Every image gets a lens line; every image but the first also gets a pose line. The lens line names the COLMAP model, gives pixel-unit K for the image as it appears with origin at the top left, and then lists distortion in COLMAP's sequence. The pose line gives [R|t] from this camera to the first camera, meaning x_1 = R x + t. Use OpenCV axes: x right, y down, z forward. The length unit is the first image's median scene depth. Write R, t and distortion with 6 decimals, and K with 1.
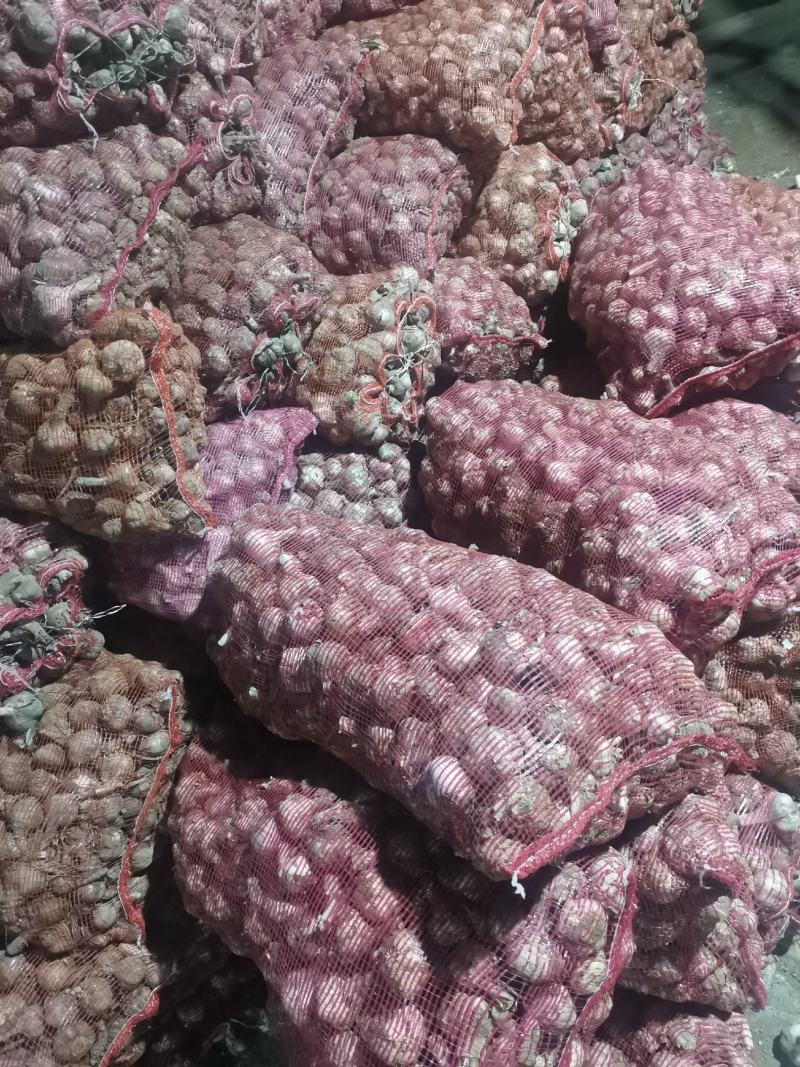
lens RADIAL K [[828.8, 0, 400.0], [0, 828.8, 533.5], [0, 0, 1]] dist [0.001727, 0.000138]
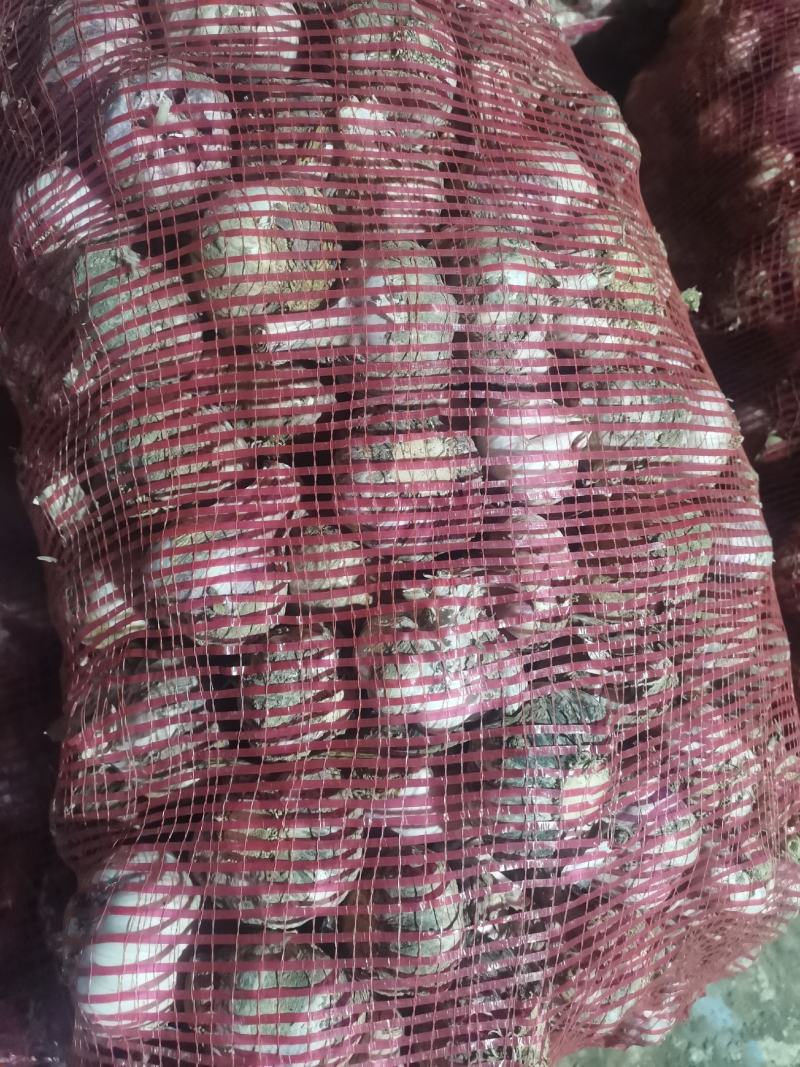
lens RADIAL K [[828.8, 0, 399.7], [0, 828.8, 533.2], [0, 0, 1]] dist [0.001727, 0.000138]
pose [[0.720521, 0.616724, 0.317017, -0.061394], [-0.677337, 0.528013, 0.512267, -0.031679], [0.148538, -0.583827, 0.798175, 0.696947]]
